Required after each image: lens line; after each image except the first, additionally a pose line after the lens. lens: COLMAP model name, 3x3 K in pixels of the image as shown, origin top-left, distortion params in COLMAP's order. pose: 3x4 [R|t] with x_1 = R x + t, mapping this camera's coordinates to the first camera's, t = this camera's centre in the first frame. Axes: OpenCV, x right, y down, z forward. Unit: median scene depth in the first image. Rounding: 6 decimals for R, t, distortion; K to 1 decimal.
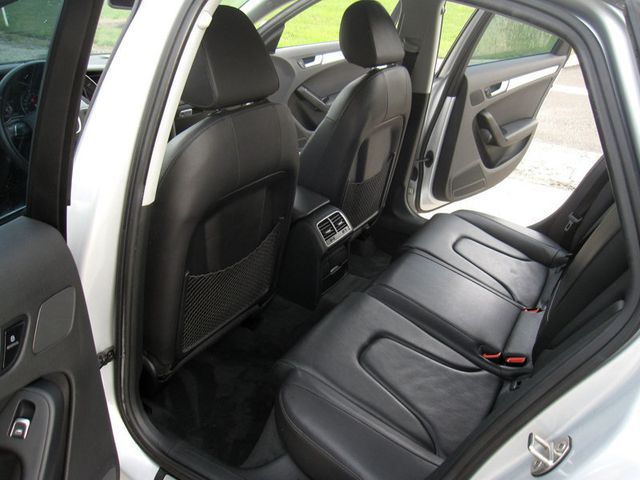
lens RADIAL K [[522.2, 0, 320.1], [0, 522.2, 240.1], [0, 0, 1]] dist [-0.081562, 0.033983]
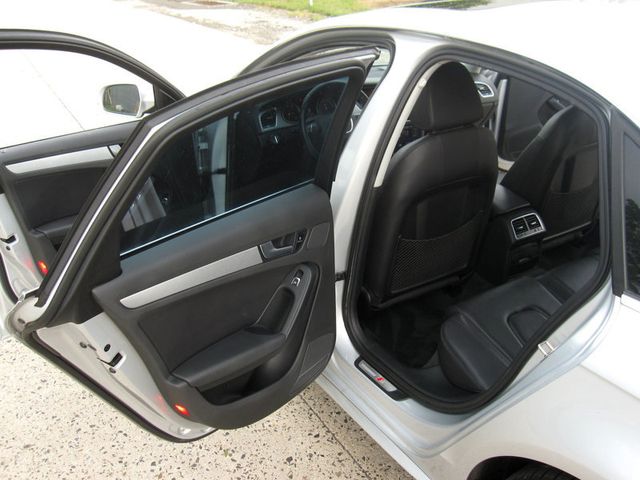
lens RADIAL K [[611.5, 0, 321.0], [0, 611.5, 240.5], [0, 0, 1]] dist [-0.058293, 0.000000]
pose [[0.876063, 0.160086, -0.454848, 0.339613], [-0.160522, 0.986302, 0.037960, 0.044829], [0.454694, 0.039758, 0.889760, -0.655683]]
